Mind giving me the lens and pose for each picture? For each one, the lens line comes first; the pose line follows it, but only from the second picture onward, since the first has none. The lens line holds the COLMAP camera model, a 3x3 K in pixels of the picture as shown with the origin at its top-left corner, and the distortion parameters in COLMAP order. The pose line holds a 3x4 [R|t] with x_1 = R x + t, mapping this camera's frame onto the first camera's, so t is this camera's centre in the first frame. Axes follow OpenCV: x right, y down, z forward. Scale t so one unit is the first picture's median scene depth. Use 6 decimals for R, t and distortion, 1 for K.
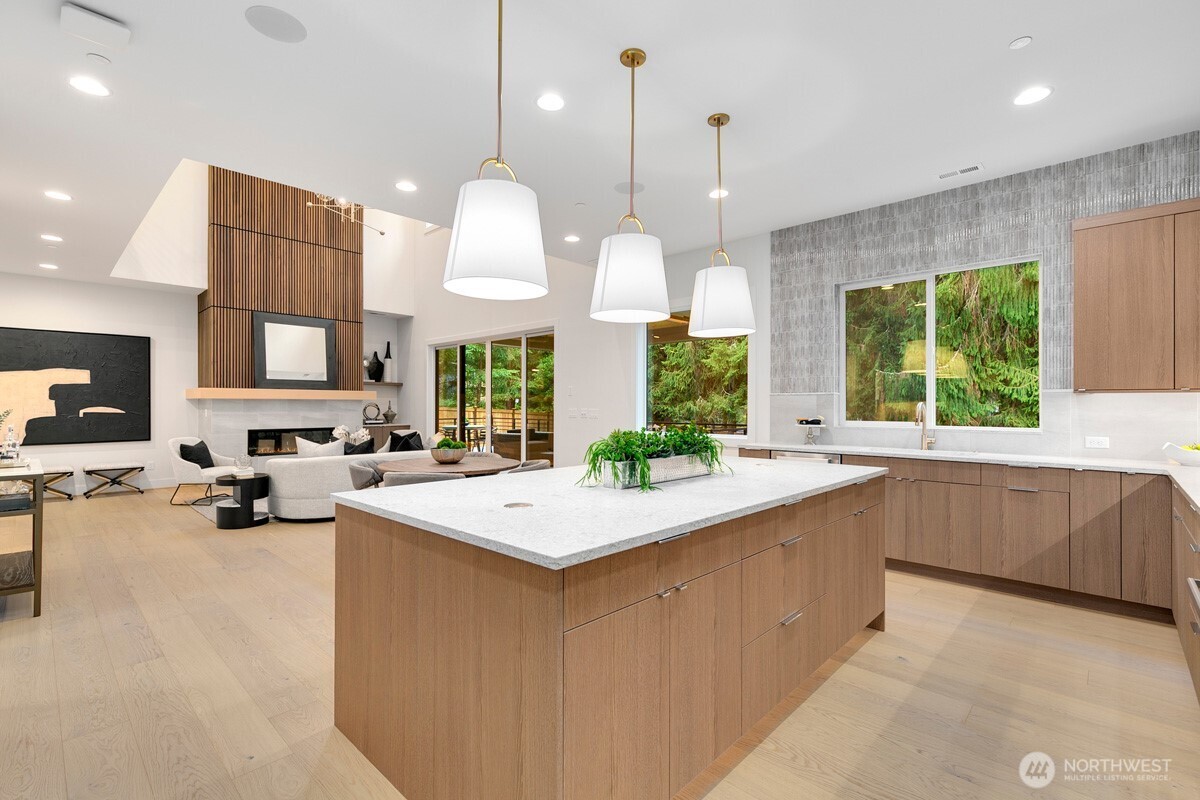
lens RADIAL K [[543.6, 0, 598.7], [0, 543.6, 402.8], [0, 0, 1]] dist [0.043741, -0.000212]
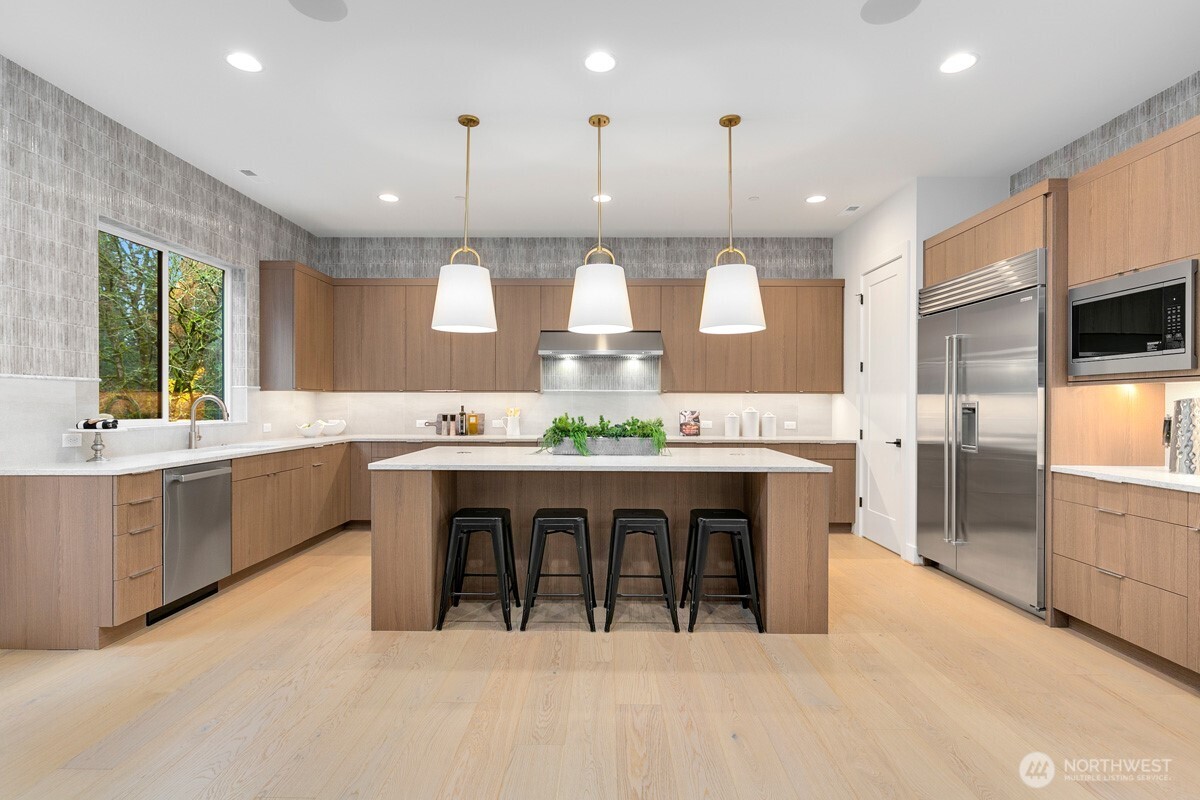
lens RADIAL K [[543.6, 0, 600.7], [0, 543.6, 402.7], [0, 0, 1]] dist [0.043741, -0.000212]
pose [[-0.615875, 0.001194, 0.787843, -0.442949], [-0.002798, 0.999989, -0.003702, 0.010563], [-0.787839, -0.004484, -0.615865, 0.876909]]
